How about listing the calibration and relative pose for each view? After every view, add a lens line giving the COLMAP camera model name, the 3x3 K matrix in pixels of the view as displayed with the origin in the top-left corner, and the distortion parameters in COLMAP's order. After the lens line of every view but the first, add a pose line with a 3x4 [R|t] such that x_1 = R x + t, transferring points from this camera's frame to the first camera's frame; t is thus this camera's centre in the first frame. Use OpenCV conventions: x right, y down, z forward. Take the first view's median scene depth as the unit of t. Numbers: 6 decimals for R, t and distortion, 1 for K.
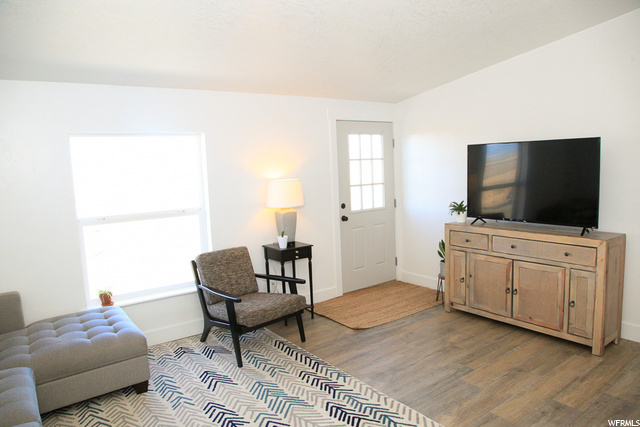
lens RADIAL K [[436.4, 0, 318.7], [0, 436.4, 212.9], [0, 0, 1]] dist [-0.111699, 0.052398]
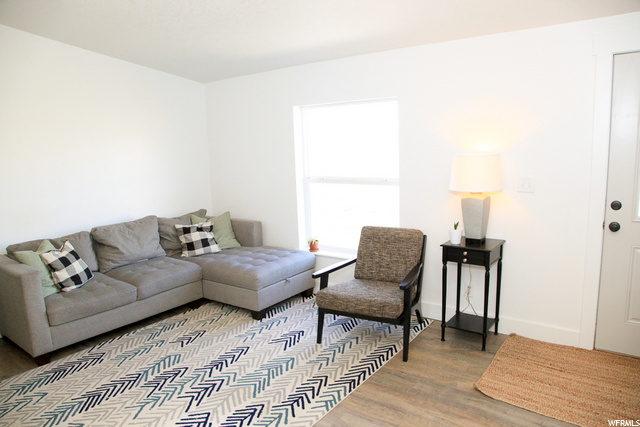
lens RADIAL K [[436.4, 0, 318.8], [0, 436.4, 213.4], [0, 0, 1]] dist [-0.111699, 0.052398]
pose [[0.292873, 0.178835, -0.939278, 0.656361], [-0.081754, 0.983439, 0.161752, -0.088849], [0.952650, 0.029417, 0.302643, 0.650322]]
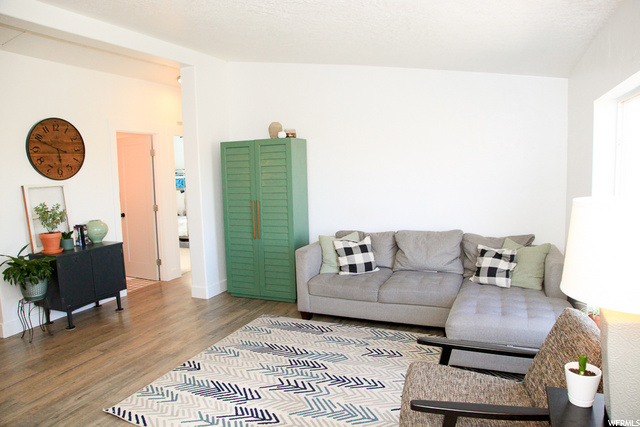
lens RADIAL K [[436.4, 0, 321.6], [0, 436.4, 212.2], [0, 0, 1]] dist [-0.111699, 0.052398]
pose [[-0.860633, 0.121256, -0.494578, 0.268659], [0.010635, 0.975304, 0.220609, -0.158457], [0.509114, 0.184604, -0.840669, 1.367180]]
